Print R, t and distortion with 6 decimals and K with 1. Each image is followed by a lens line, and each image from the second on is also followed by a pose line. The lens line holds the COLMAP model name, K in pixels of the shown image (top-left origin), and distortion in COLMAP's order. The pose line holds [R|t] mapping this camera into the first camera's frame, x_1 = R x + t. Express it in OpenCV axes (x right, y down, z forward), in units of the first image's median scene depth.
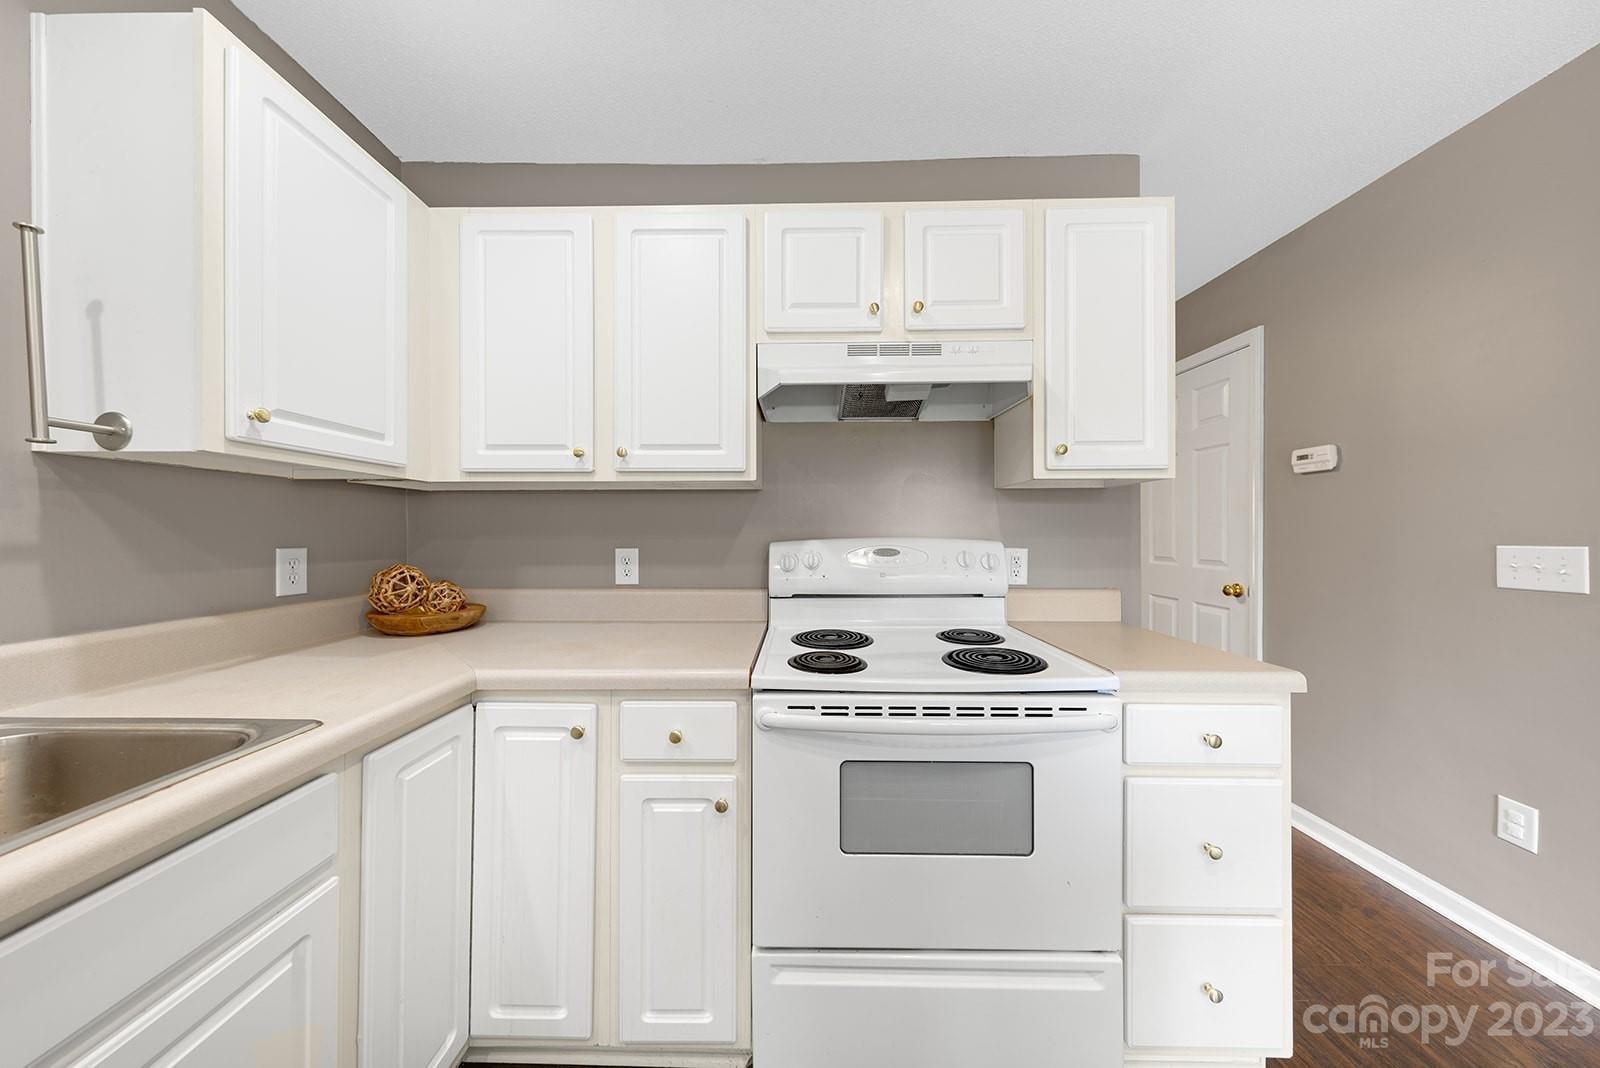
lens RADIAL K [[507.5, 0, 797.4], [0, 507.5, 529.8], [0, 0, 1]] dist [0.004026, -0.000501]
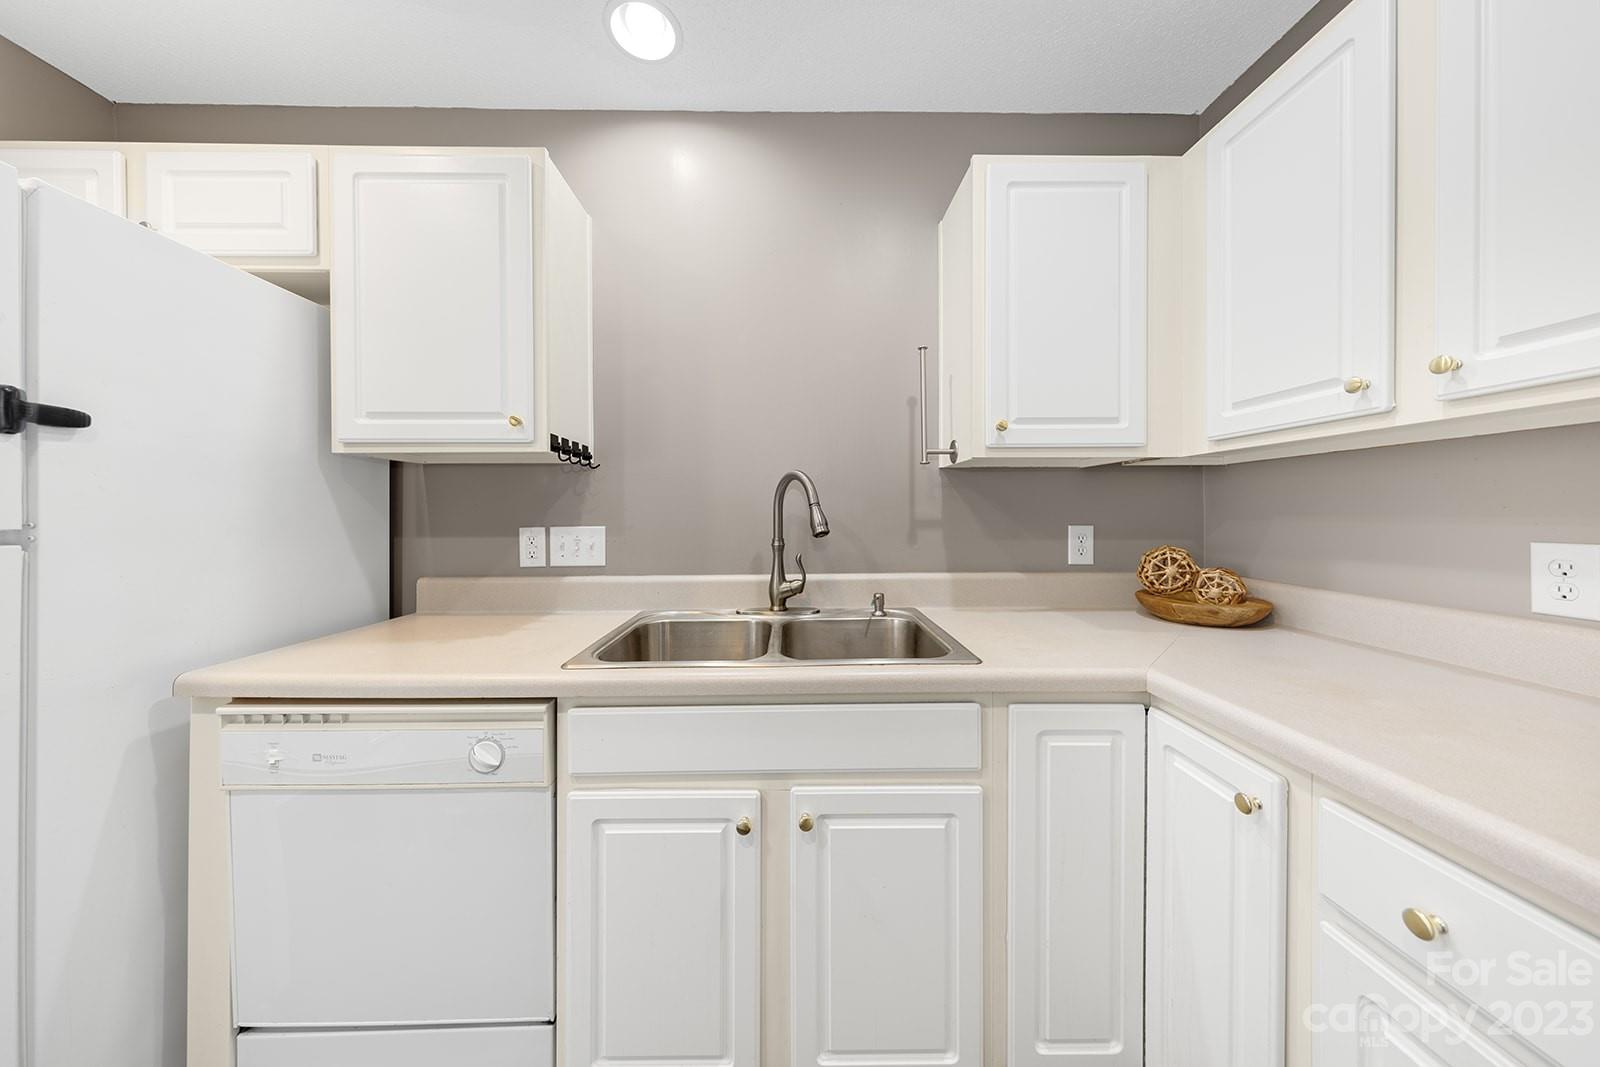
lens RADIAL K [[507.5, 0, 794.6], [0, 507.5, 515.0], [0, 0, 1]] dist [0.004026, -0.000501]
pose [[0.020267, 0.005271, -0.999781, 0.183832], [0.008679, 0.999947, 0.005448, -0.001058], [0.999757, -0.008788, 0.020220, 0.285787]]
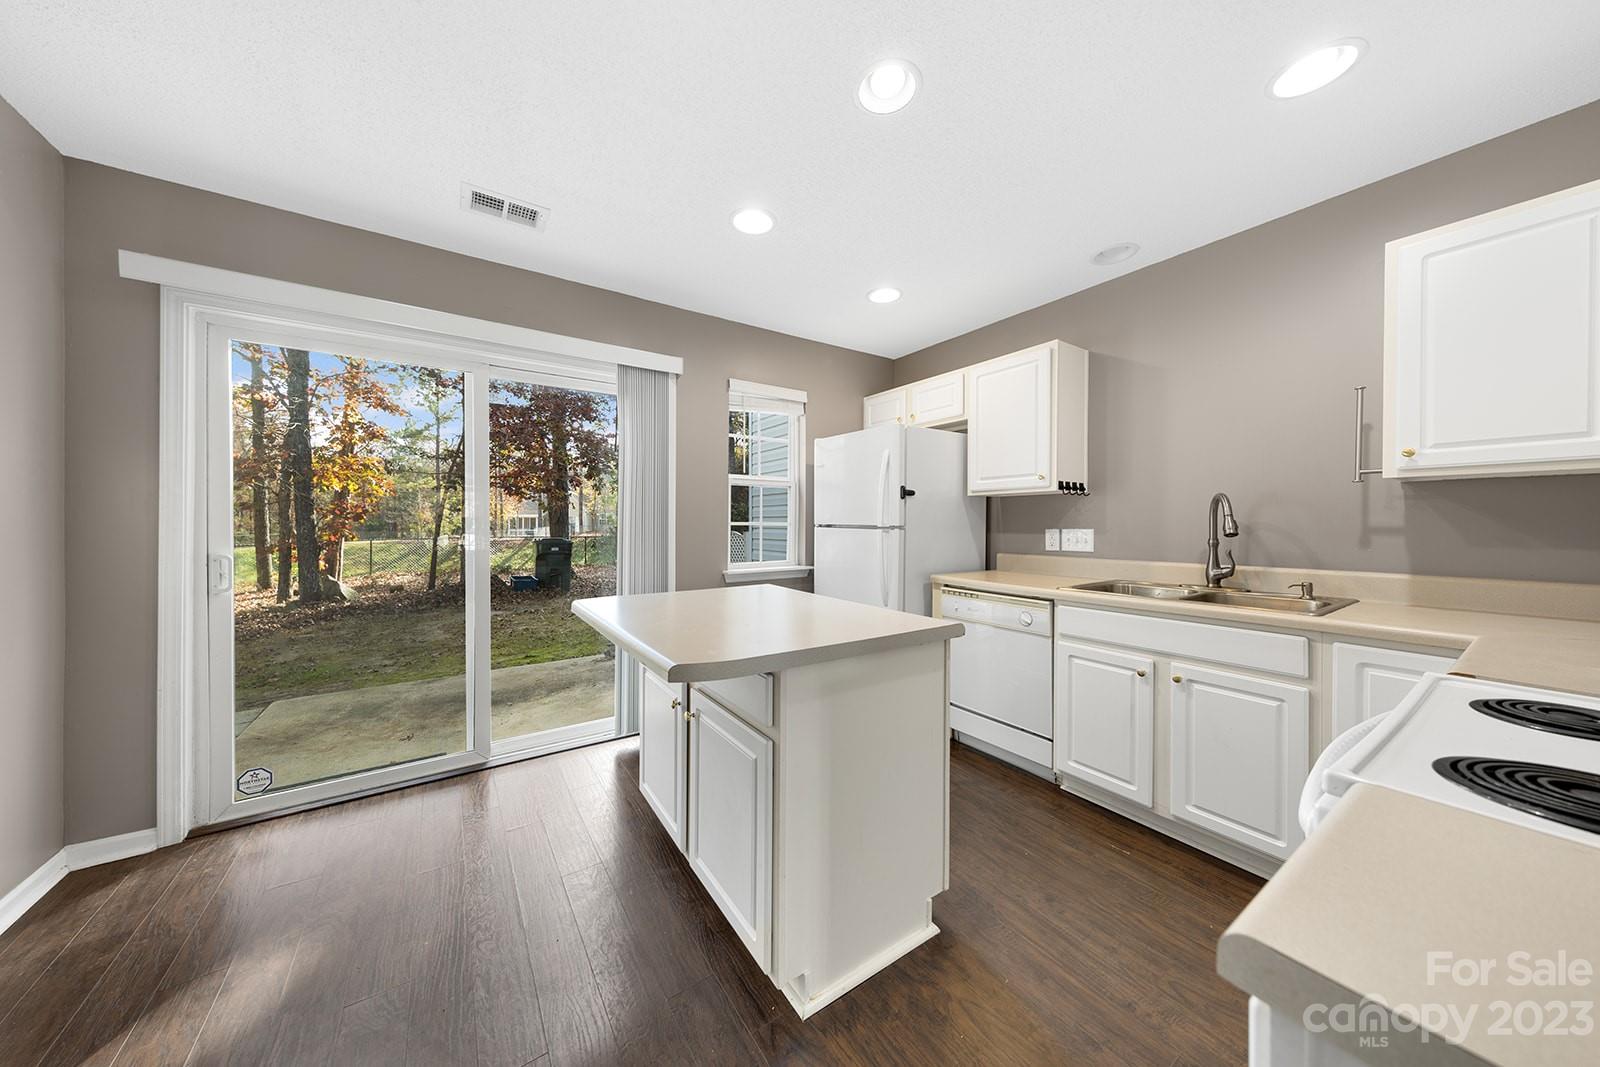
lens RADIAL K [[507.5, 0, 790.9], [0, 507.5, 525.1], [0, 0, 1]] dist [0.004026, -0.000501]
pose [[-0.828936, 0.002503, -0.559338, 1.084778], [0.002722, 0.999996, 0.000442, 0.007396], [0.559337, -0.001156, -0.828940, 0.846111]]
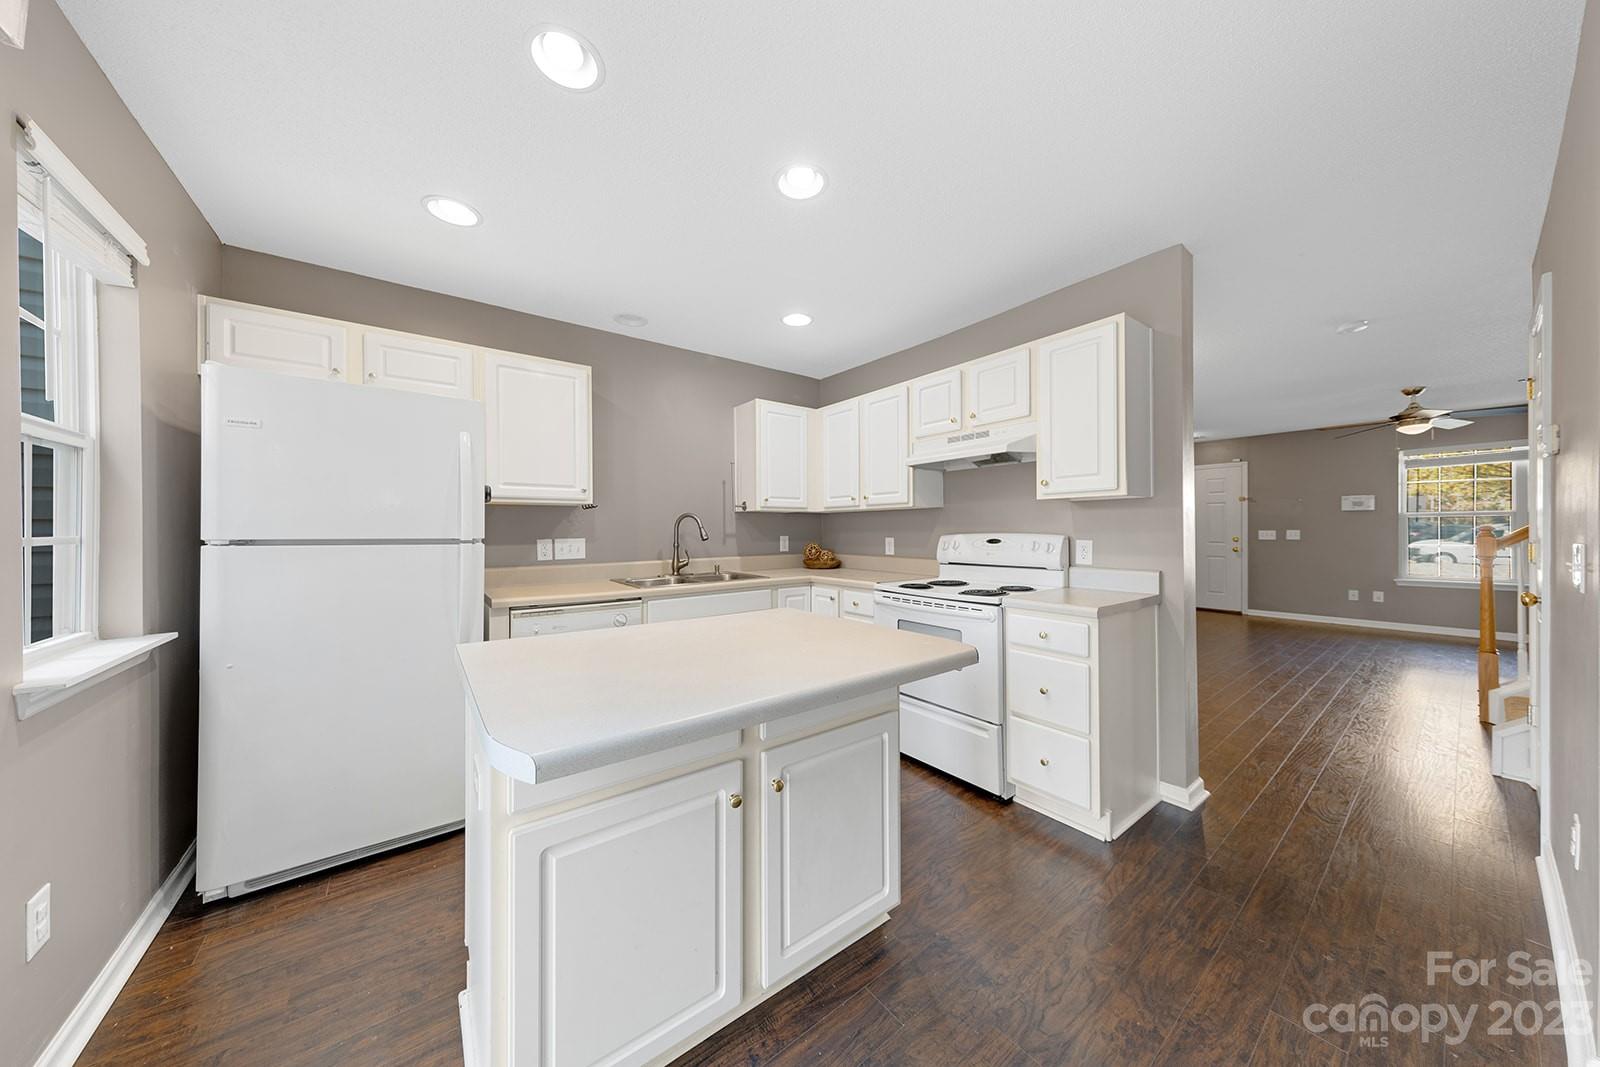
lens RADIAL K [[507.5, 0, 795.9], [0, 507.5, 528.3], [0, 0, 1]] dist [0.004026, -0.000501]
pose [[0.608725, -0.004200, -0.793371, 1.354970], [0.009382, 0.999954, 0.001905, -0.012584], [0.793326, -0.008604, 0.608736, -0.730940]]
